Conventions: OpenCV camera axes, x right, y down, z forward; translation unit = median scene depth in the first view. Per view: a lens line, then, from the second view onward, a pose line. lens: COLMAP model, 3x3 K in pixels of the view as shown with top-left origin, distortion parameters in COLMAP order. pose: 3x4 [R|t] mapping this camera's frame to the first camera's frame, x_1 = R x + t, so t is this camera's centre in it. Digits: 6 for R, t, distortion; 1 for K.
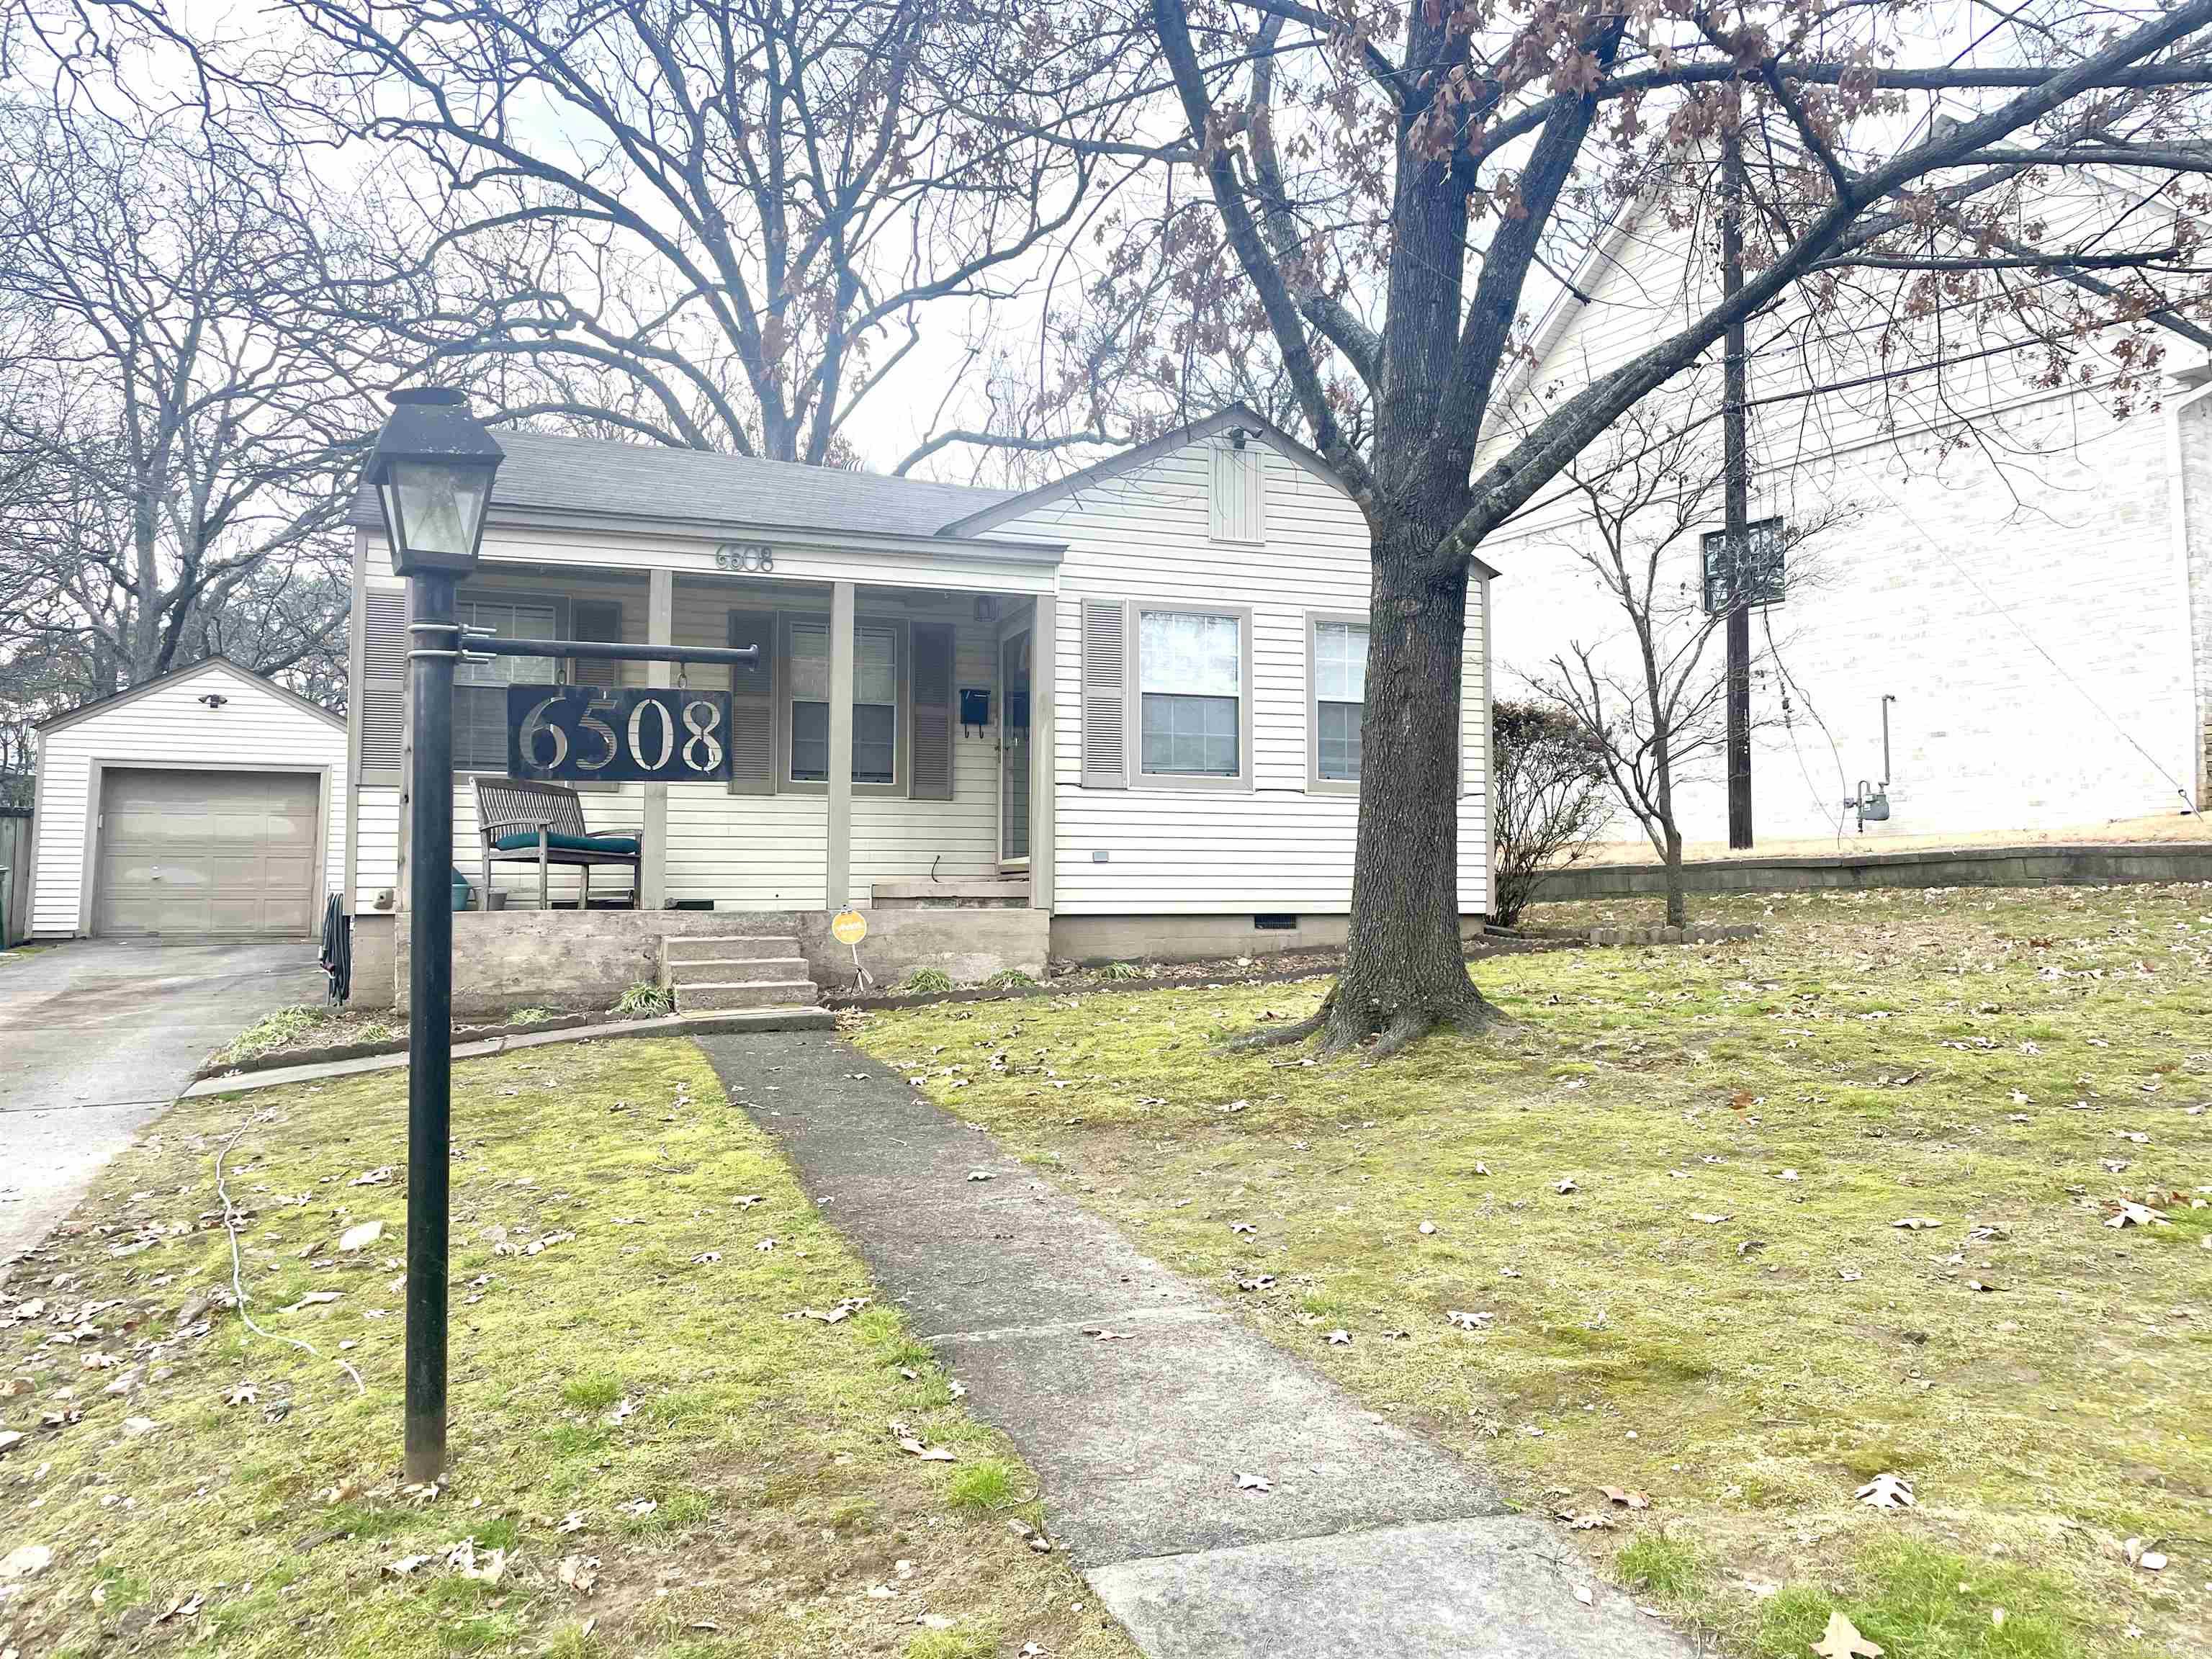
lens RADIAL K [[1640.3, 0, 1110.3], [0, 1640.3, 821.3], [0, 0, 1]] dist [0.147052, -0.219922]
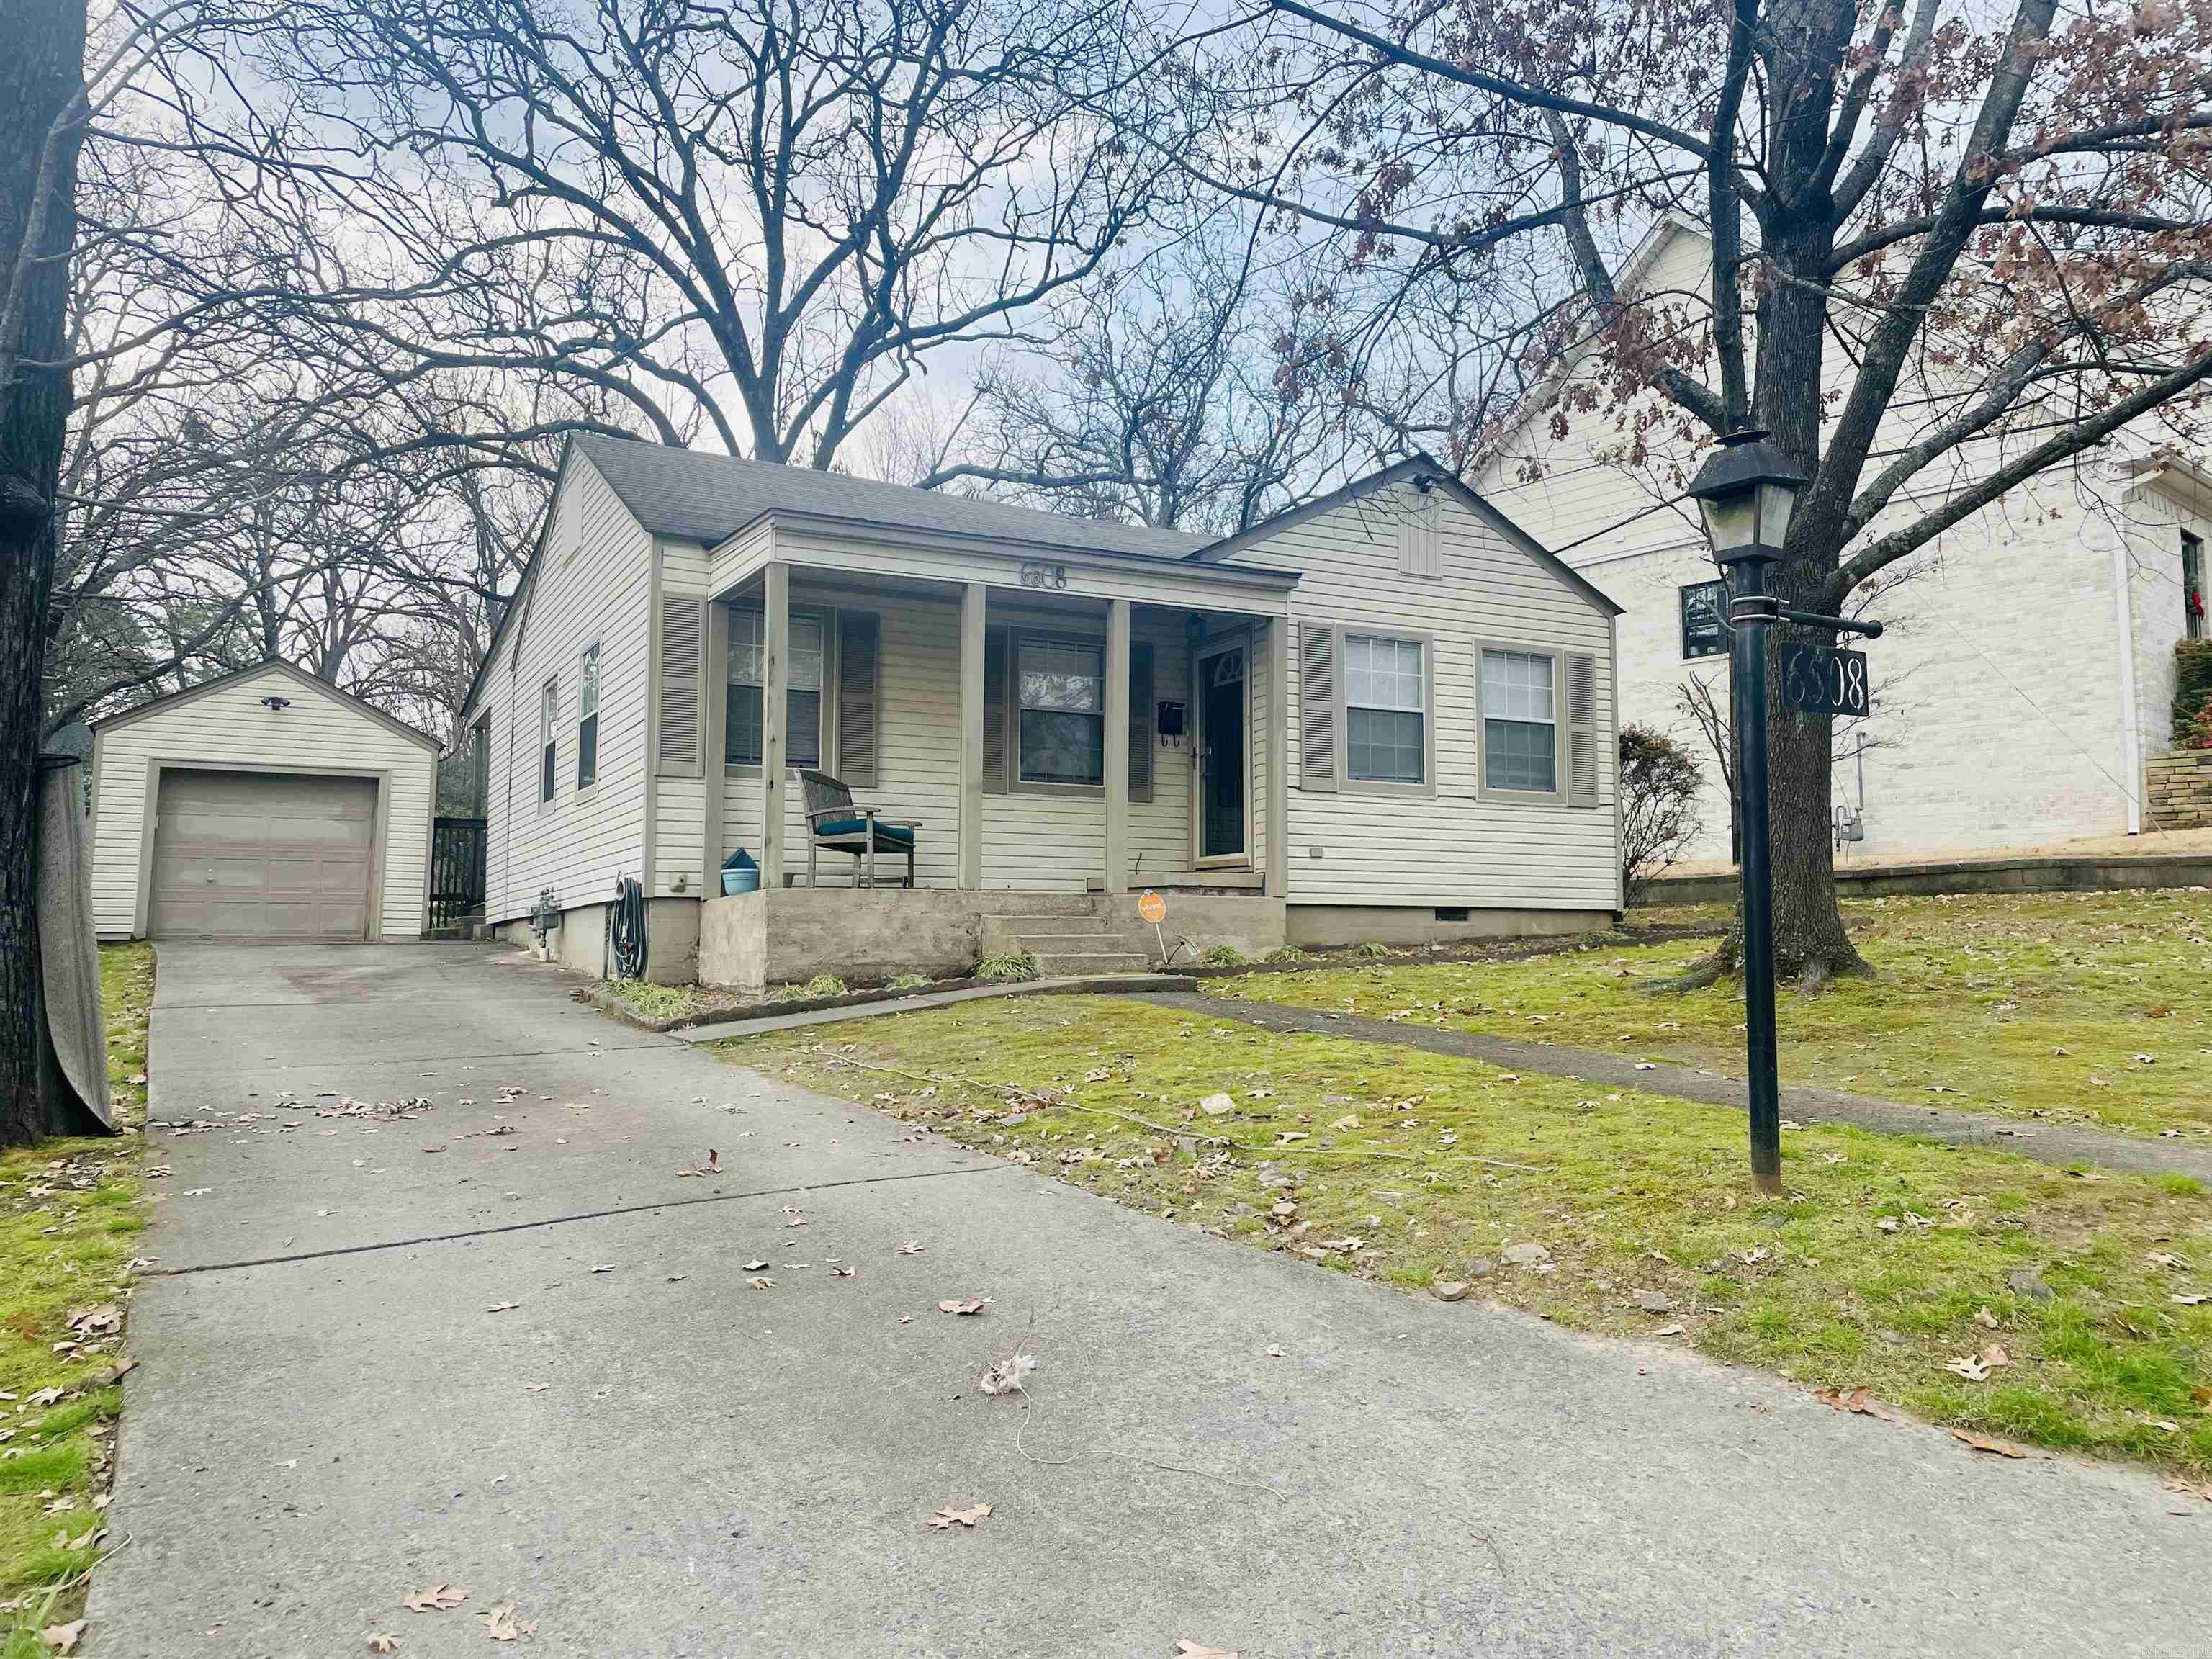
lens RADIAL K [[1640.3, 0, 1110.3], [0, 1640.3, 821.3], [0, 0, 1]] dist [0.147052, -0.219922]
pose [[0.989864, 0.014098, 0.141314, -0.287835], [-0.010583, 0.999617, -0.025588, 0.028984], [-0.141621, 0.023833, 0.989634, -0.081094]]
